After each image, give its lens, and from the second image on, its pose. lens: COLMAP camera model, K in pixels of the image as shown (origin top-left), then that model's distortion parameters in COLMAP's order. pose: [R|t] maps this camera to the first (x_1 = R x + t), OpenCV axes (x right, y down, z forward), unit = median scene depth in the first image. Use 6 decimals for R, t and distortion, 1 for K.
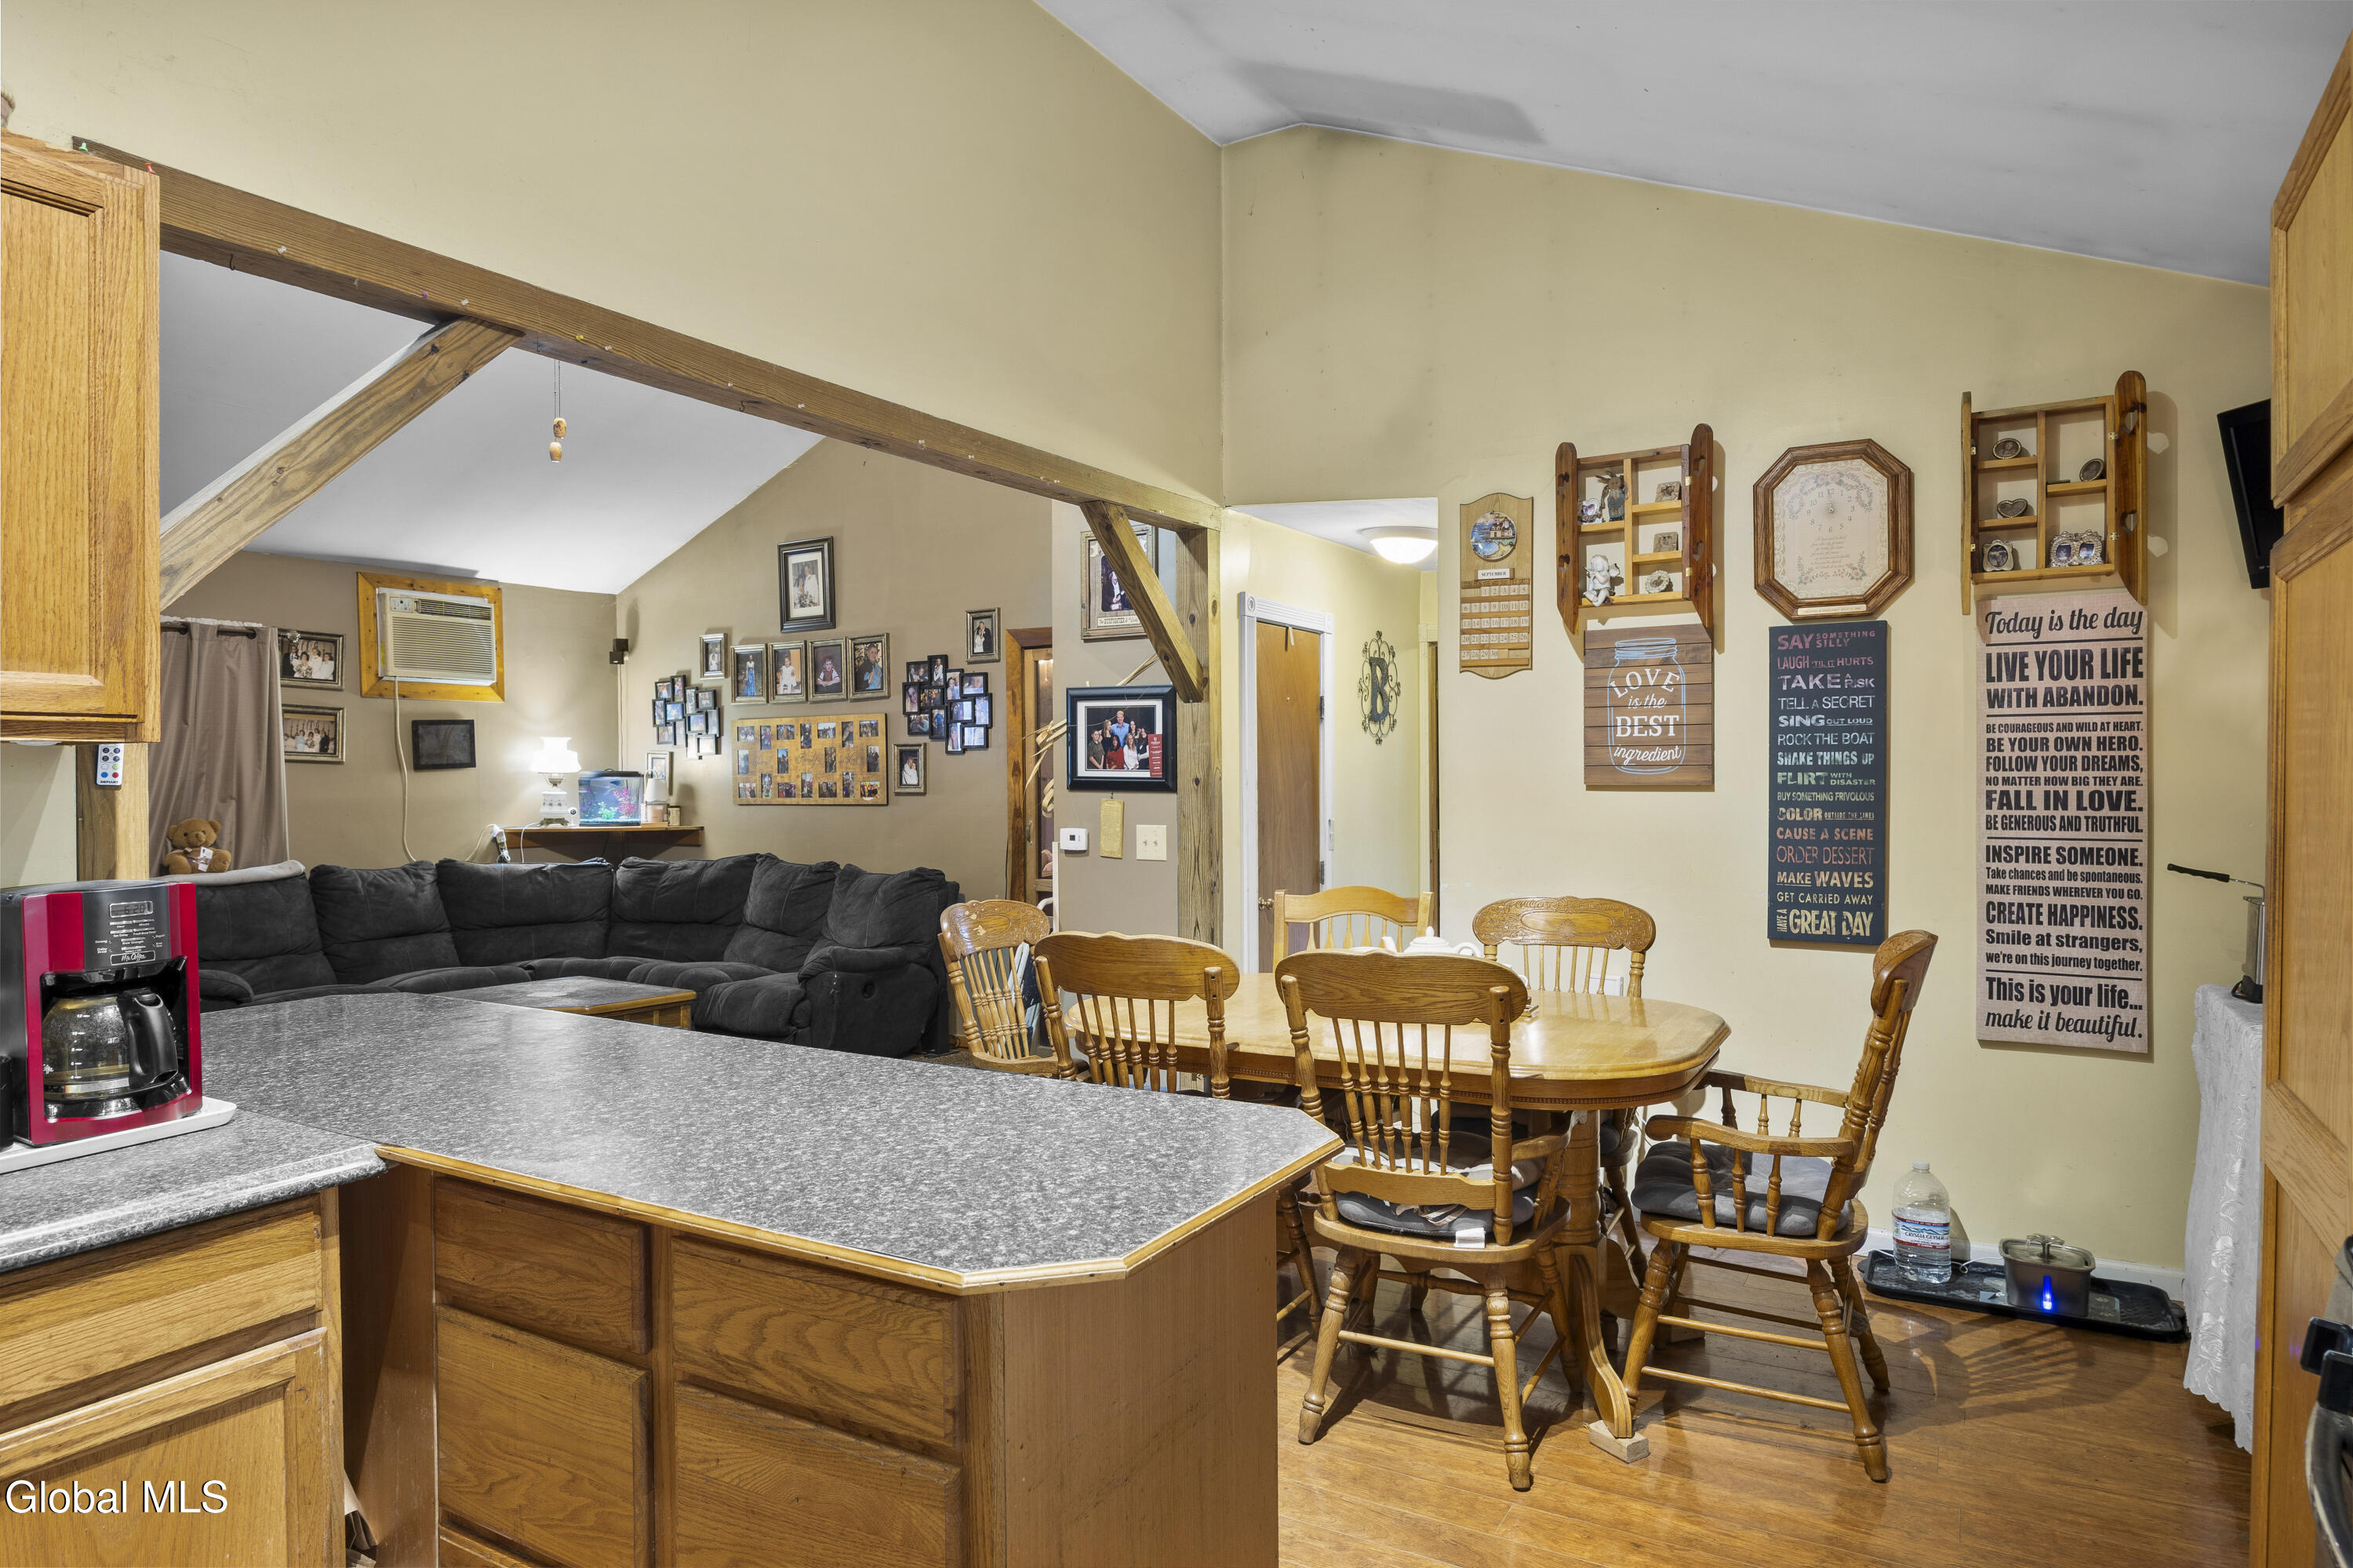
lens RADIAL K [[1351.9, 0, 1170.0], [0, 1351.9, 781.4], [0, 0, 1]] dist [-0.013985, 0.002765]
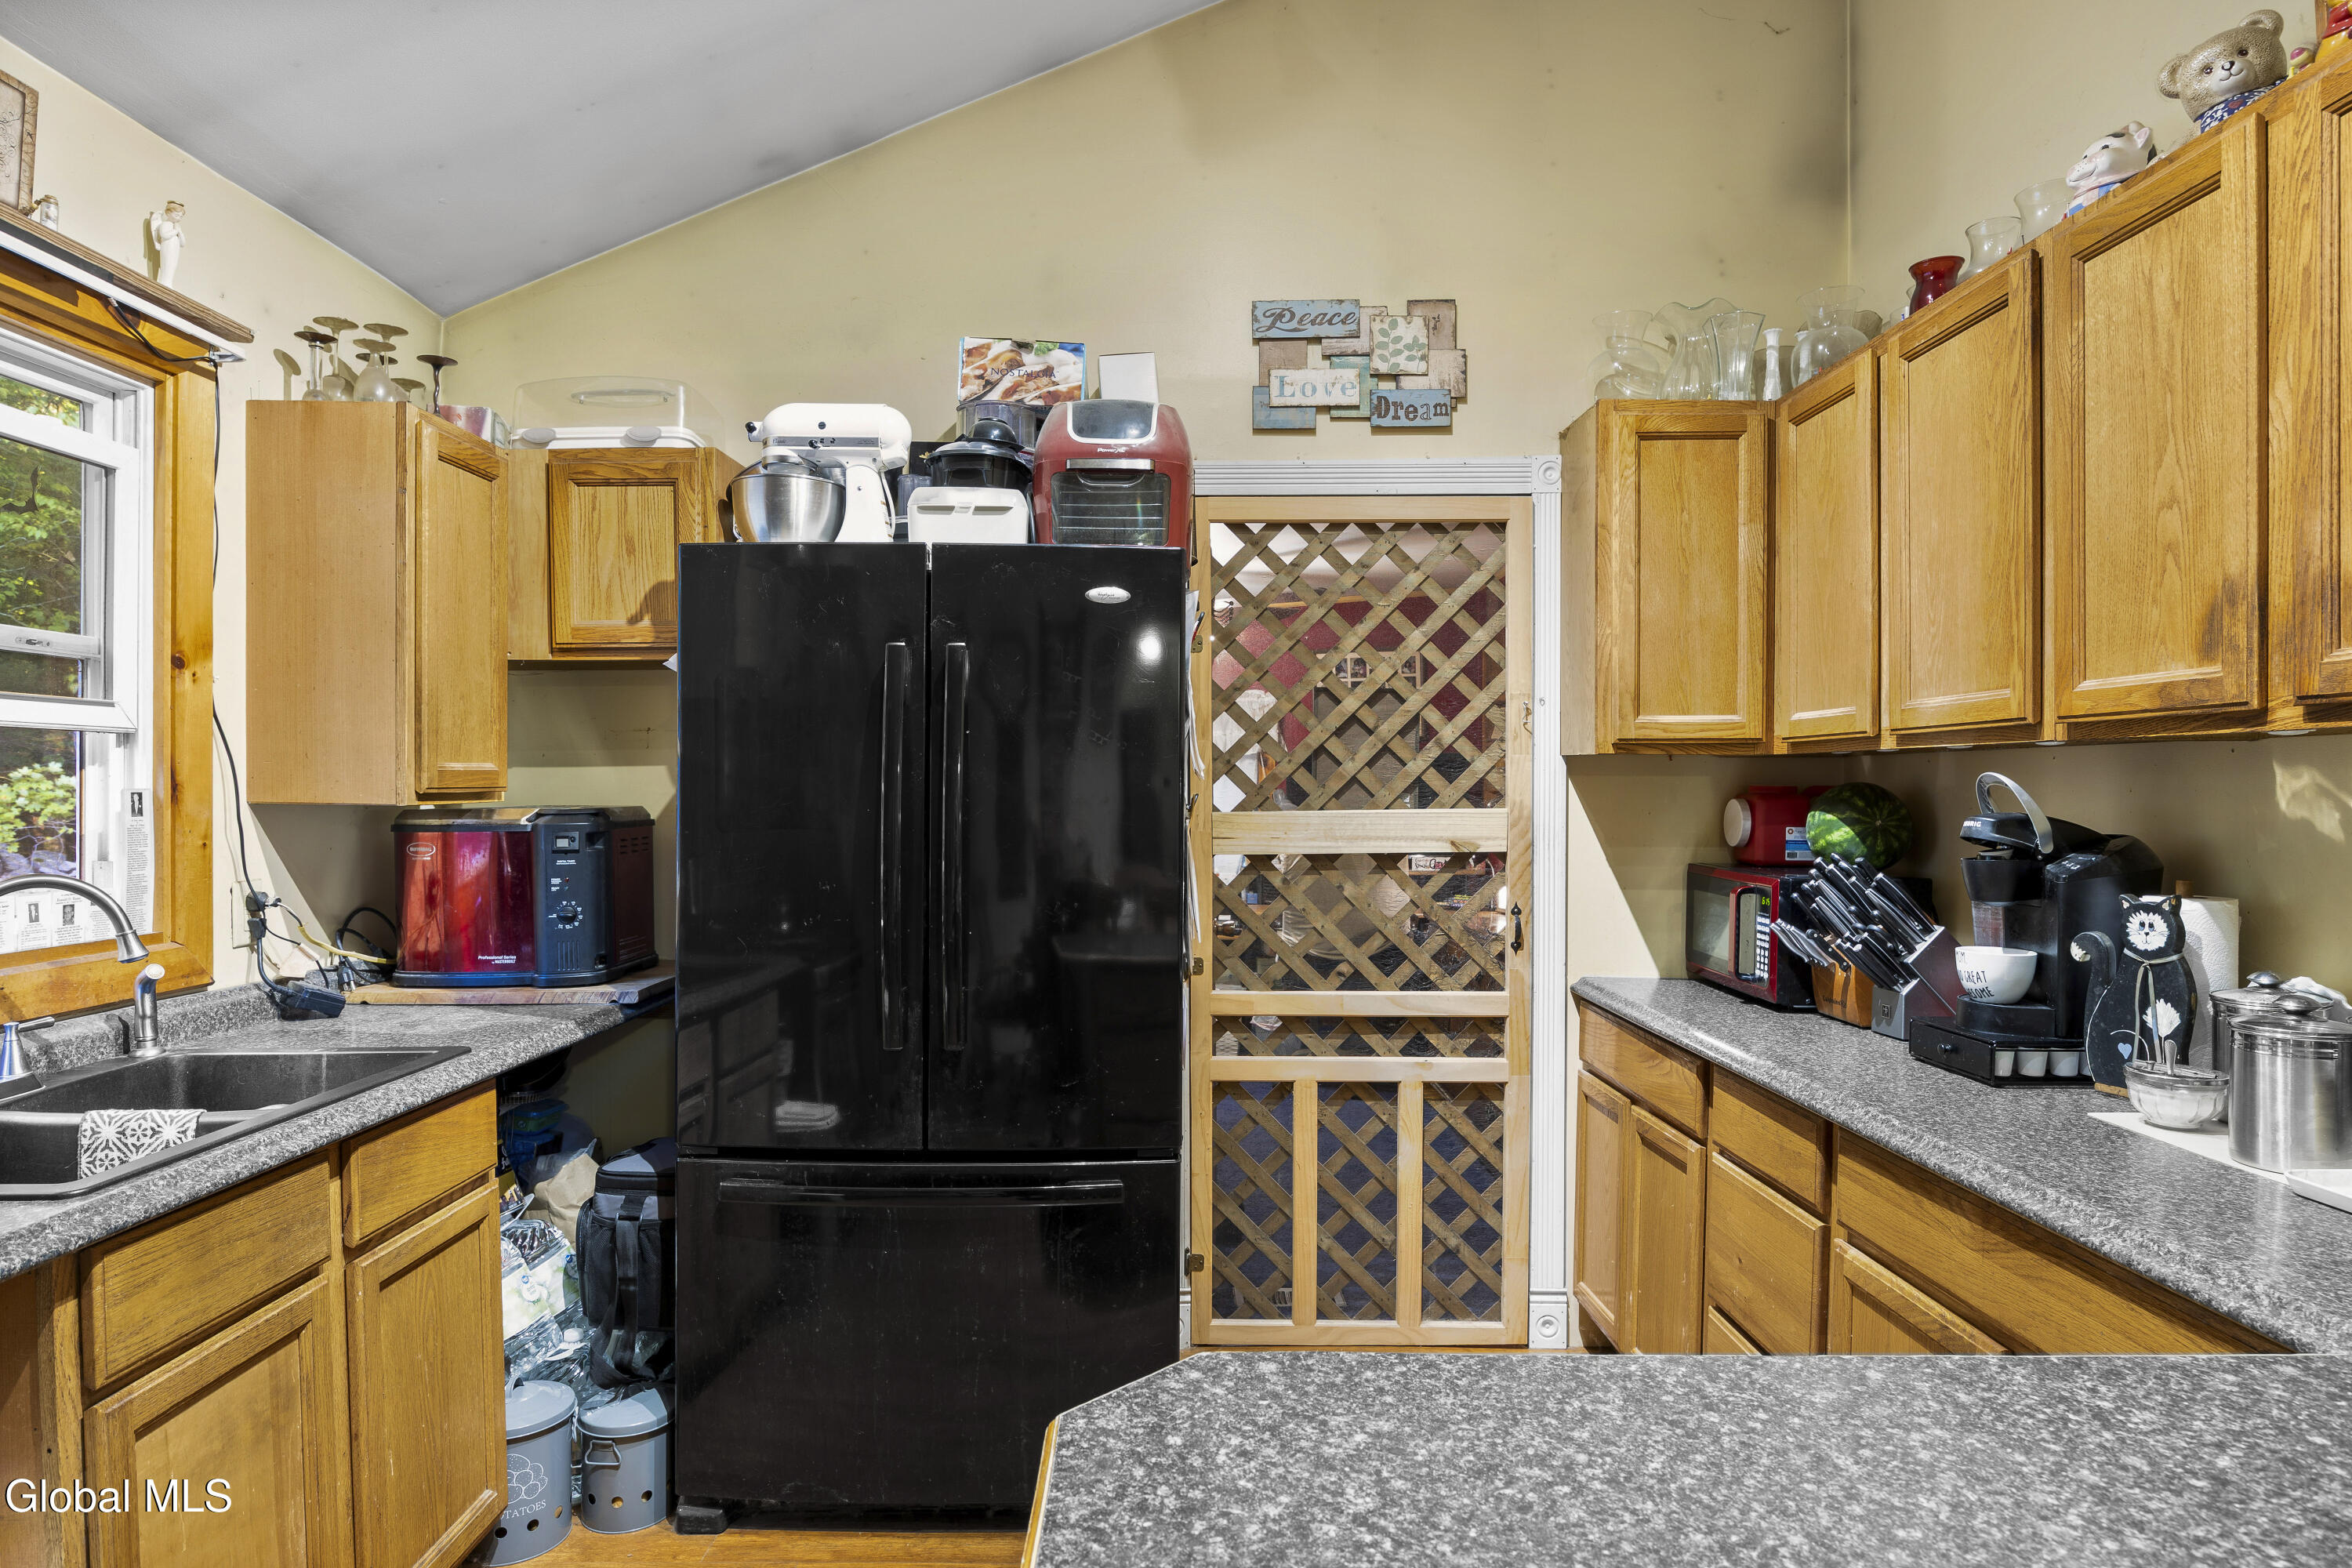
lens RADIAL K [[1351.3, 0, 1175.2], [0, 1351.3, 815.8], [0, 0, 1]] dist [-0.013985, 0.002765]
pose [[-0.854443, 0.018322, -0.519221, 0.091174], [0.005213, 0.999630, 0.026696, 0.000922], [0.519518, 0.020104, -0.854223, 0.524432]]
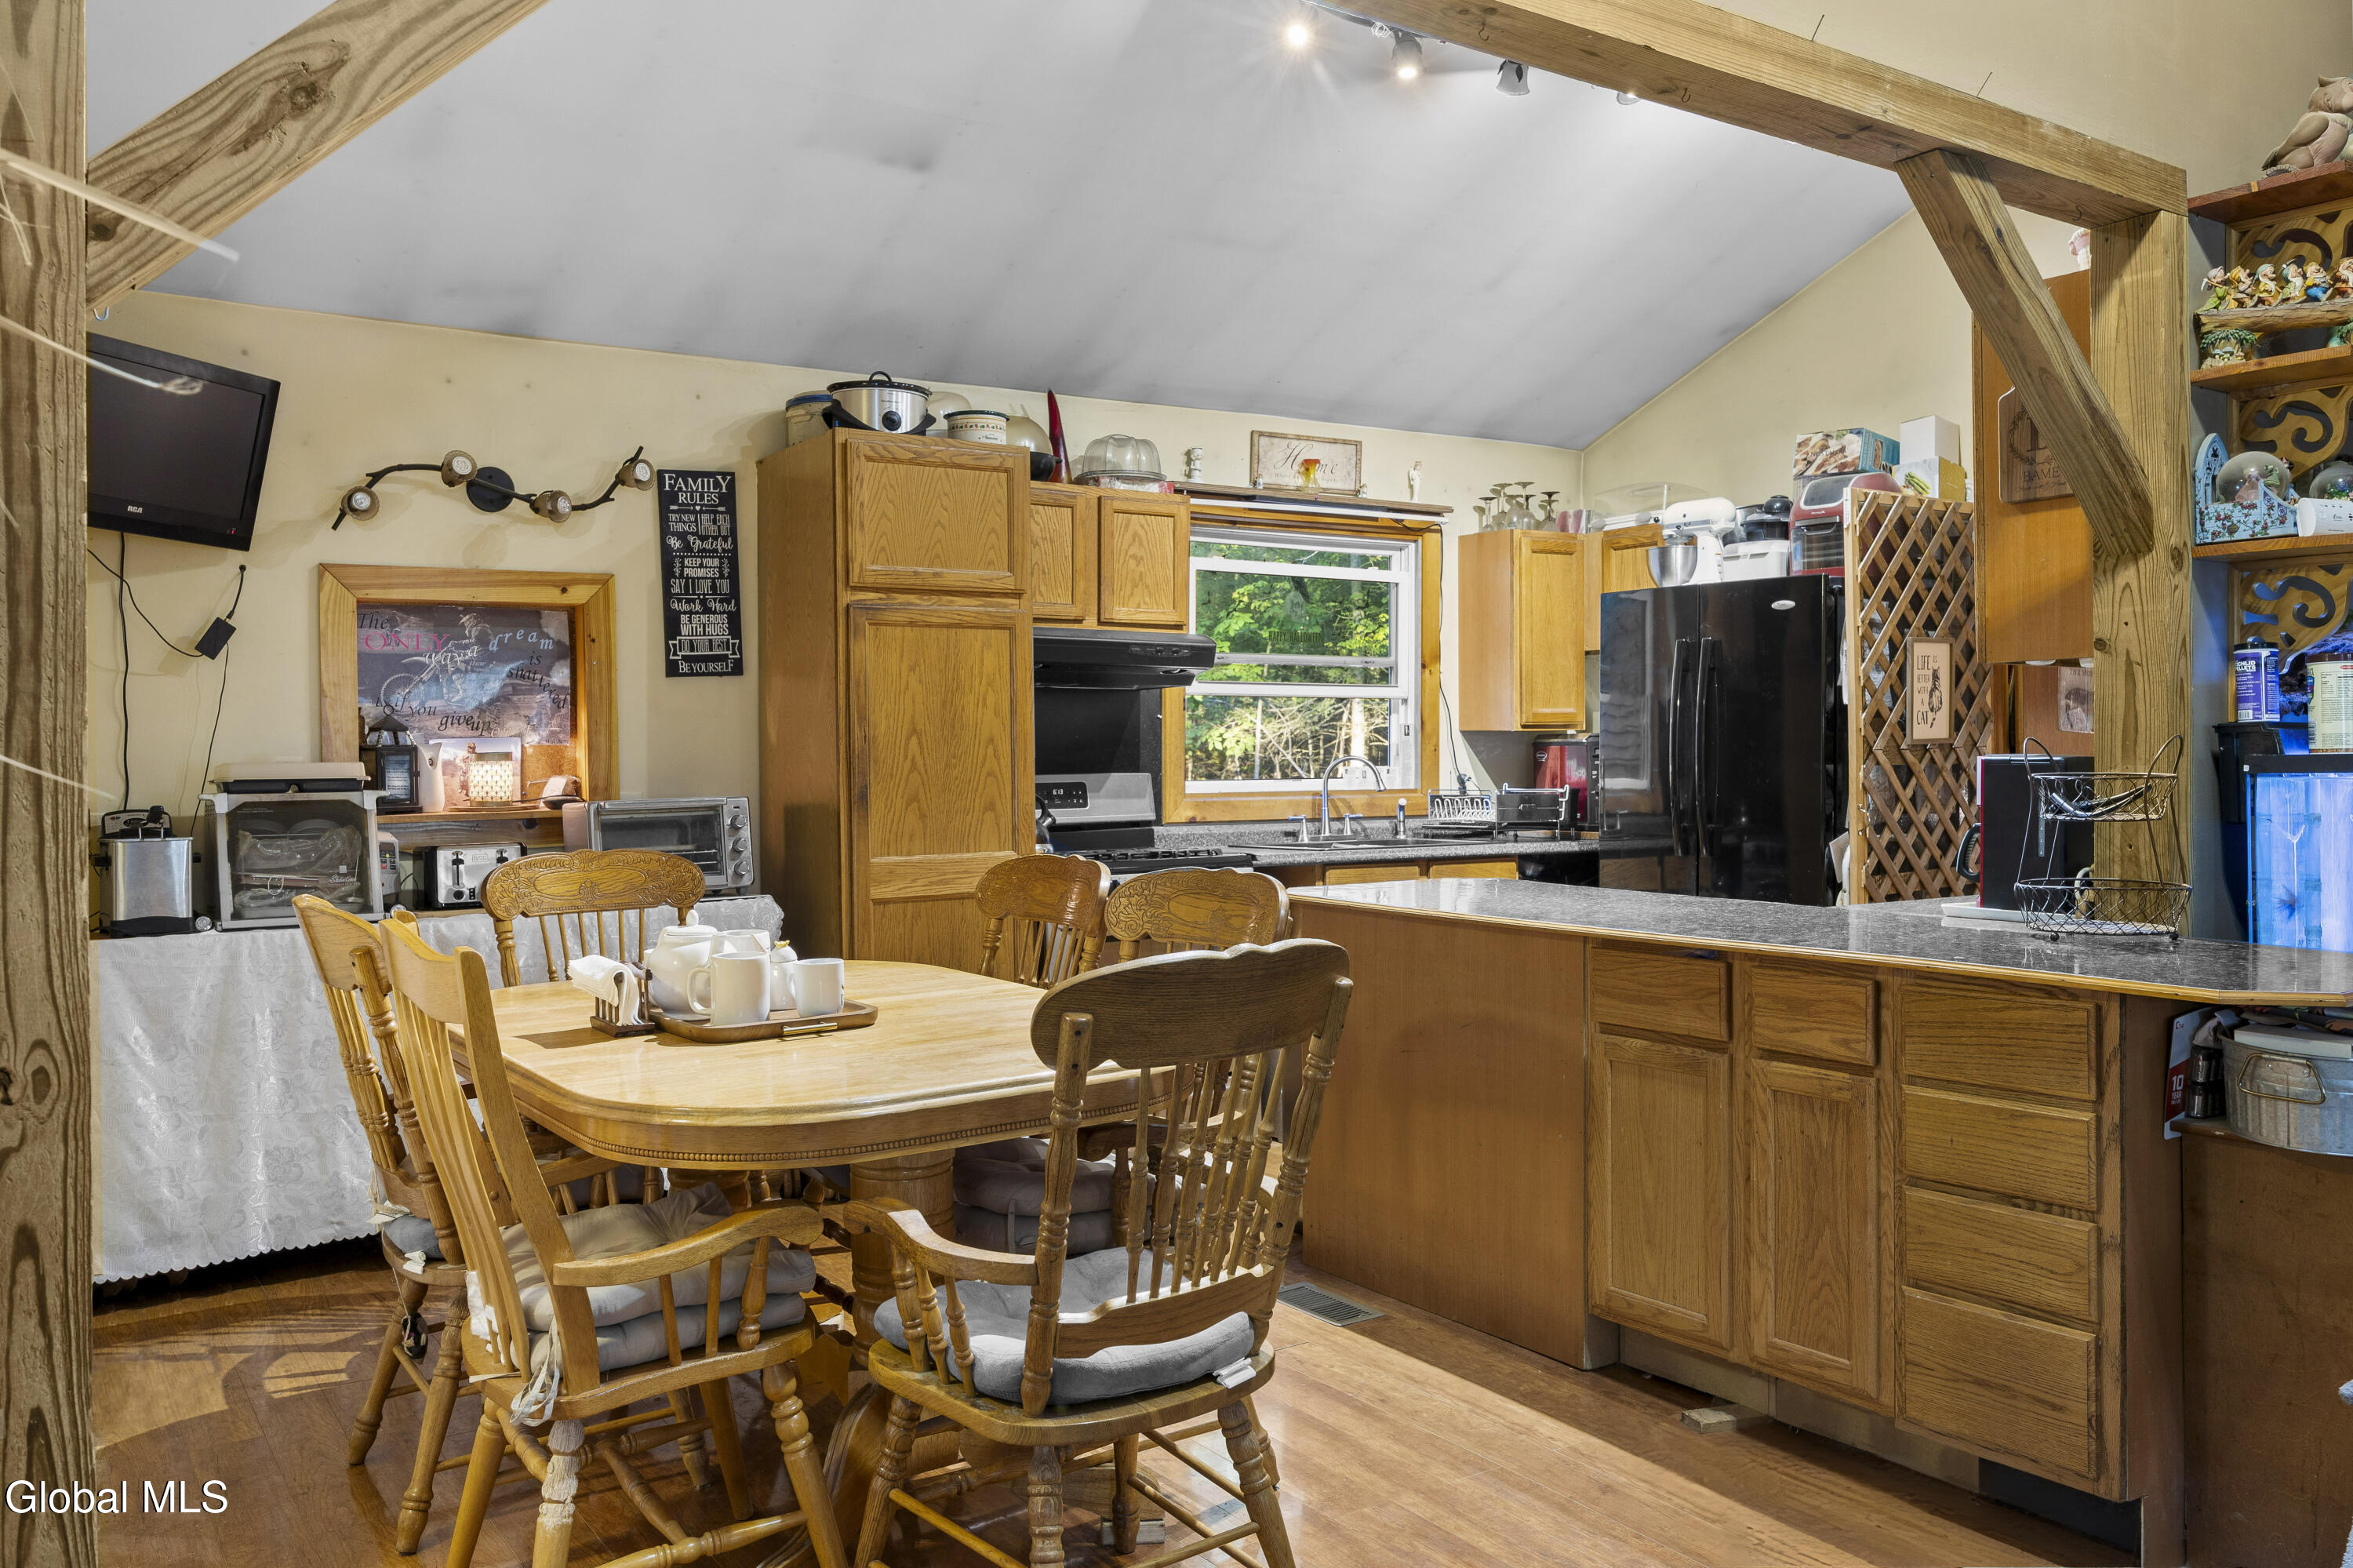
lens RADIAL K [[1804.5, 0, 1170.2], [0, 1804.5, 751.6], [0, 0, 1]] dist [-0.003276, -0.000186]
pose [[-0.904715, 0.012379, 0.425837, -0.352166], [0.014013, 0.999902, 0.000705, 0.024771], [-0.425786, 0.006605, -0.904800, 1.452562]]
